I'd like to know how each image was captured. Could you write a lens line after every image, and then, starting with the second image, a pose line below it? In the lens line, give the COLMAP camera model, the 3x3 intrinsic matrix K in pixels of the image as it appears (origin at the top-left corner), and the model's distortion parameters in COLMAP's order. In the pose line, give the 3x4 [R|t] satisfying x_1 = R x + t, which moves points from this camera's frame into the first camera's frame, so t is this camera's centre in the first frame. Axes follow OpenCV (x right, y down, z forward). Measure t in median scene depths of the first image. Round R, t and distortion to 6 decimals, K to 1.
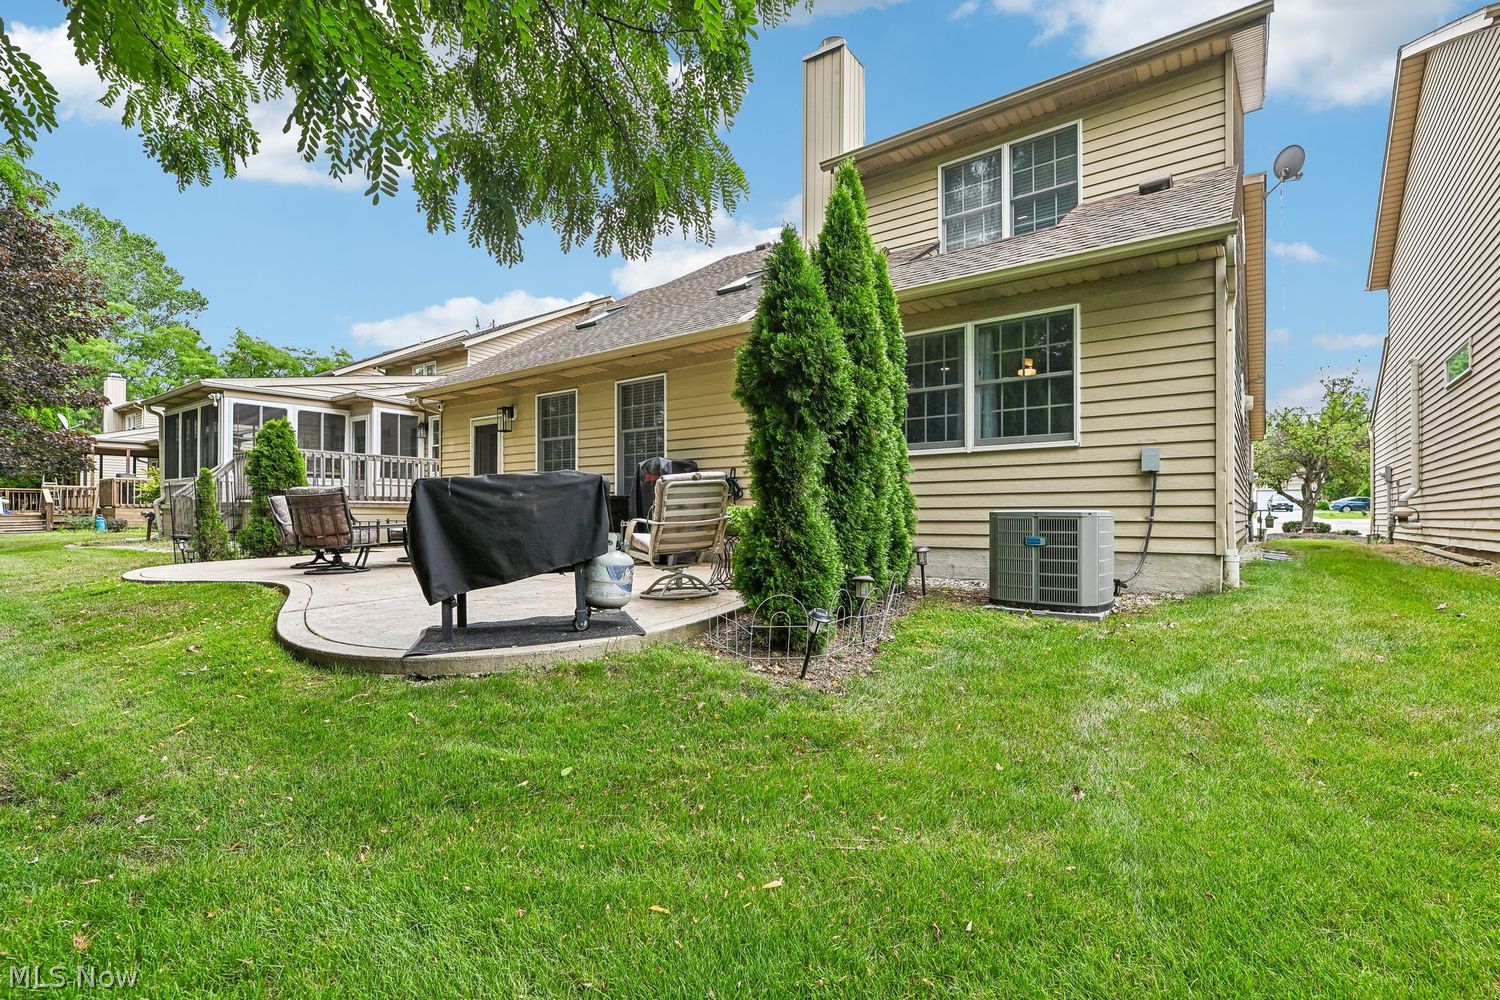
lens RADIAL K [[687.4, 0, 755.3], [0, 687.4, 511.2], [0, 0, 1]] dist [0.001544, 0.000102]
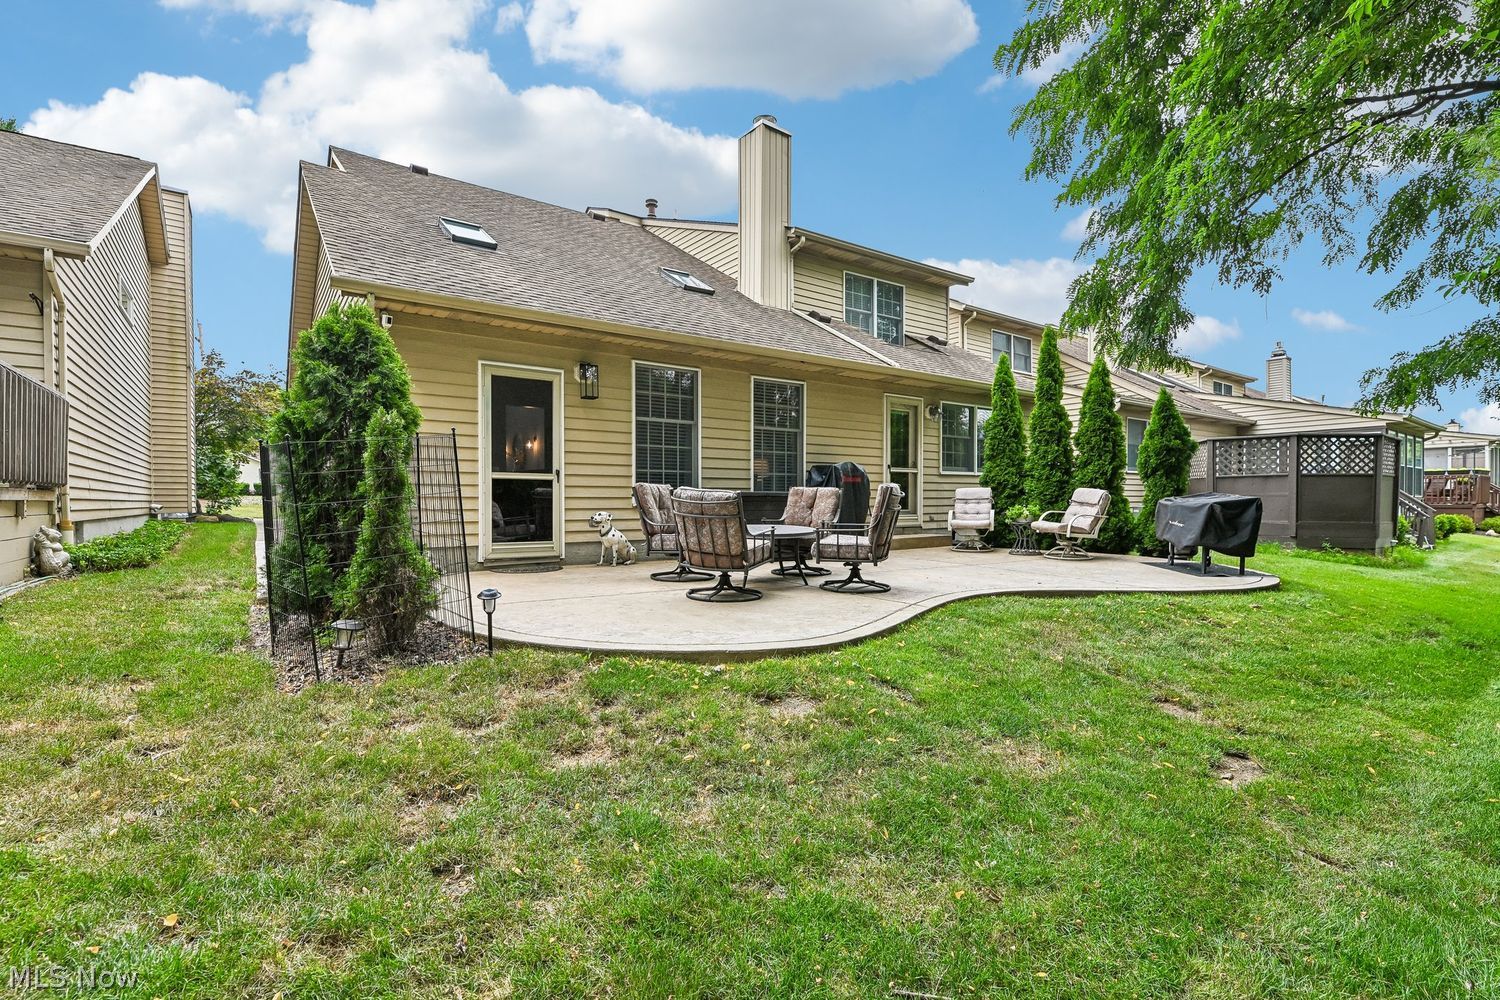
lens RADIAL K [[687.4, 0, 740.9], [0, 687.4, 509.6], [0, 0, 1]] dist [0.001544, 0.000102]
pose [[0.315513, -0.011901, 0.948847, -0.789707], [-0.006352, 0.999872, 0.014654, -0.008154], [-0.948900, -0.010650, 0.315397, 0.487091]]
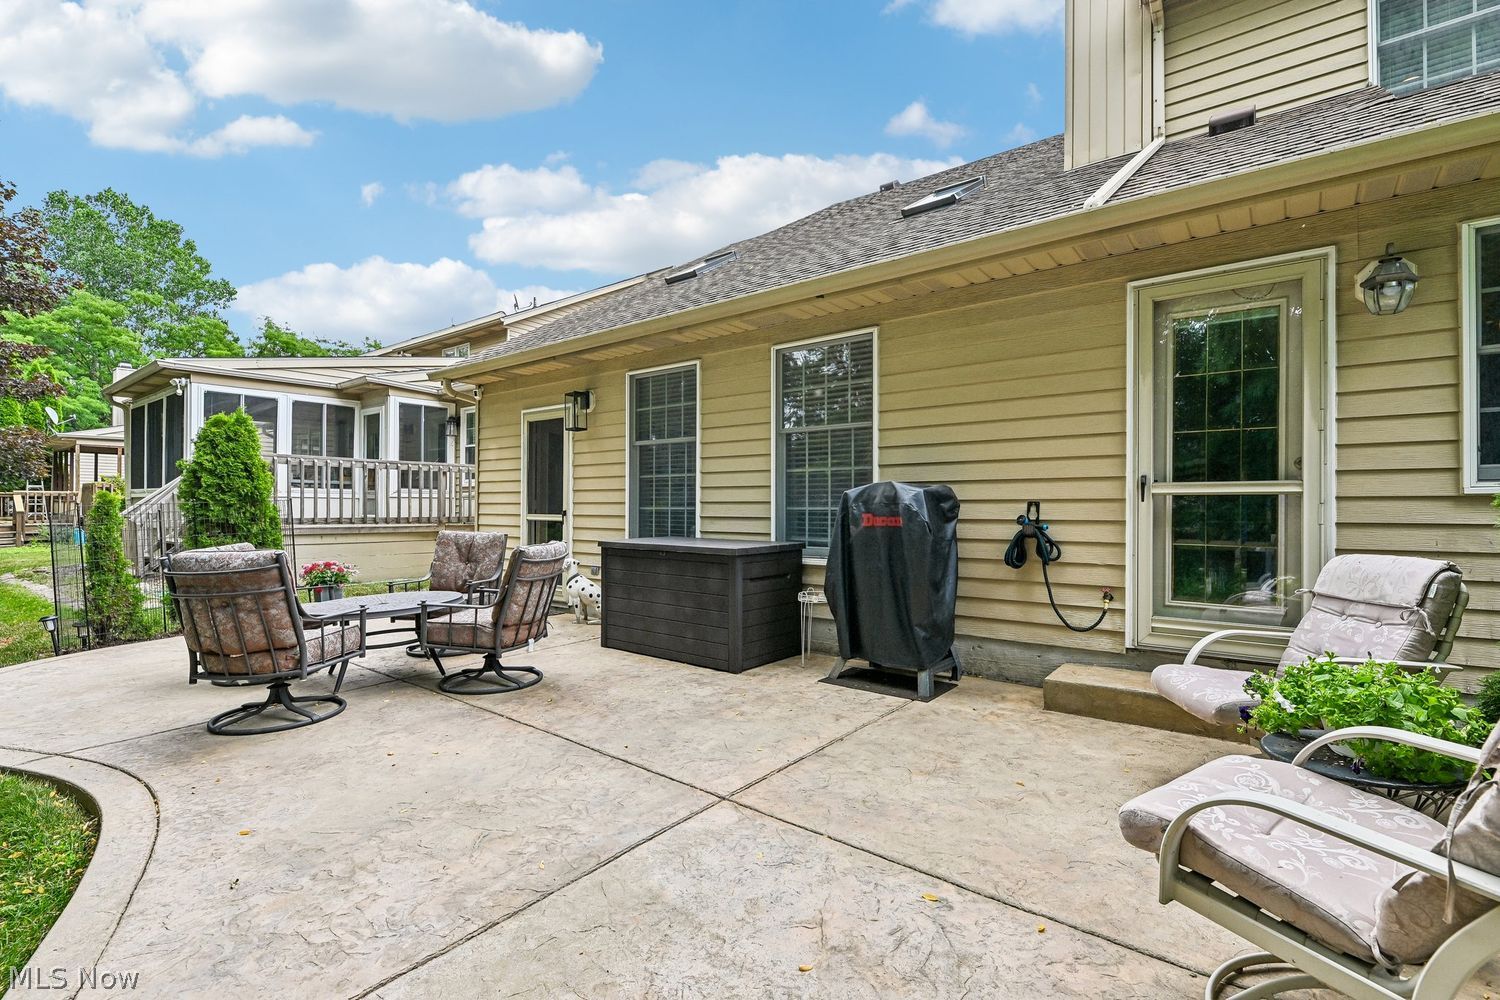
lens RADIAL K [[687.4, 0, 760.6], [0, 687.4, 499.3], [0, 0, 1]] dist [0.001544, 0.000102]
pose [[0.999465, 0.000966, -0.032679, -0.134343], [-0.001153, 0.999983, -0.005702, -0.037370], [0.032673, 0.005737, 0.999450, 0.284404]]
